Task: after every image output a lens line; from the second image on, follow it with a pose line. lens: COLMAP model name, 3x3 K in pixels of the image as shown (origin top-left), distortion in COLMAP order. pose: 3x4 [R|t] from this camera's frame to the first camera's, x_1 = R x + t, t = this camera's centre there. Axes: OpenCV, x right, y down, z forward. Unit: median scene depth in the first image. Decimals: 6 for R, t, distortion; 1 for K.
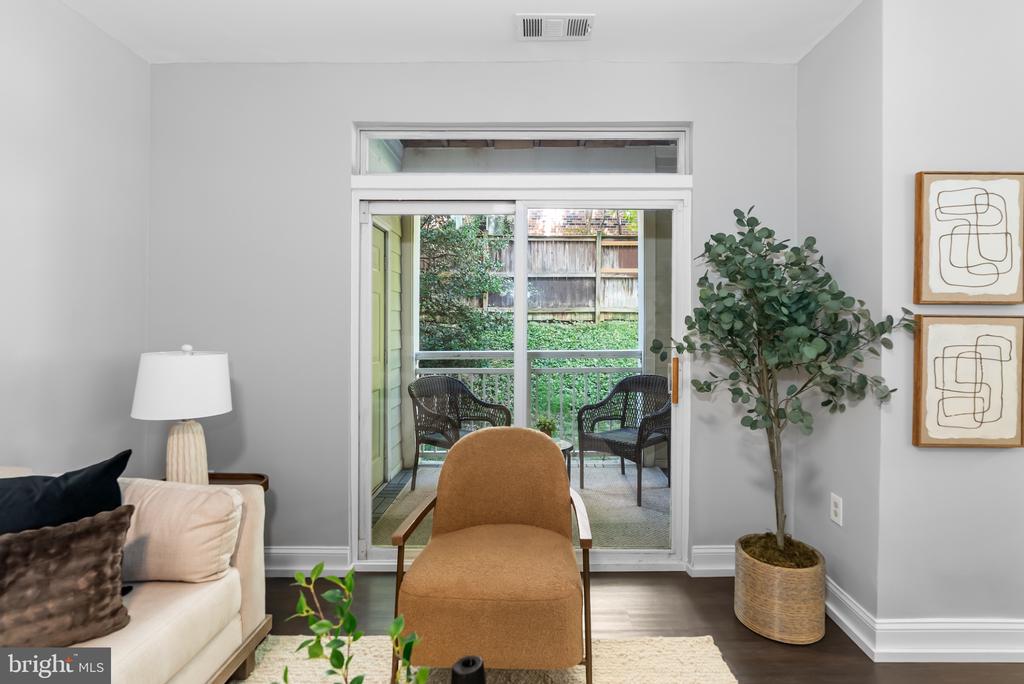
lens RADIAL K [[470.5, 0, 536.0], [0, 470.5, 325.4], [0, 0, 1]] dist [-0.008060, 0.002977]
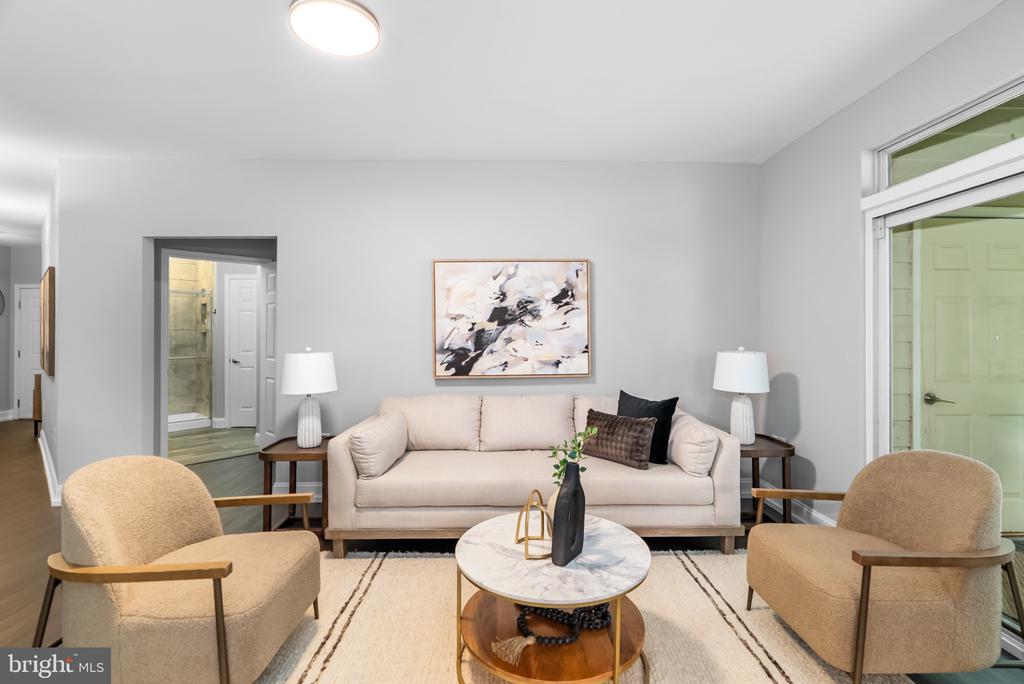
lens RADIAL K [[470.5, 0, 518.5], [0, 470.5, 331.2], [0, 0, 1]] dist [-0.008060, 0.002977]
pose [[0.021174, -0.002817, -0.999772, 0.671295], [-0.007505, 0.999967, -0.002977, -0.001446], [0.999748, 0.007566, 0.021152, 0.173168]]
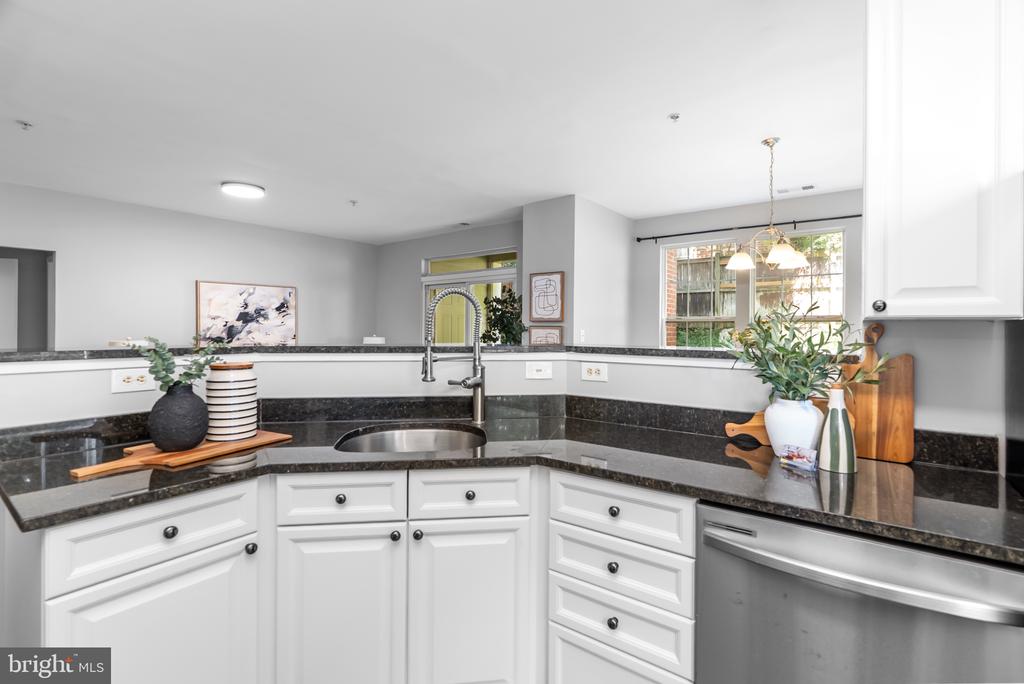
lens RADIAL K [[470.5, 0, 516.6], [0, 470.5, 331.0], [0, 0, 1]] dist [-0.008060, 0.002977]
pose [[0.791099, 0.005152, -0.611667, 1.803608], [-0.008537, 0.999960, -0.002619, 0.011474], [0.611629, 0.007293, 0.791111, -0.909697]]
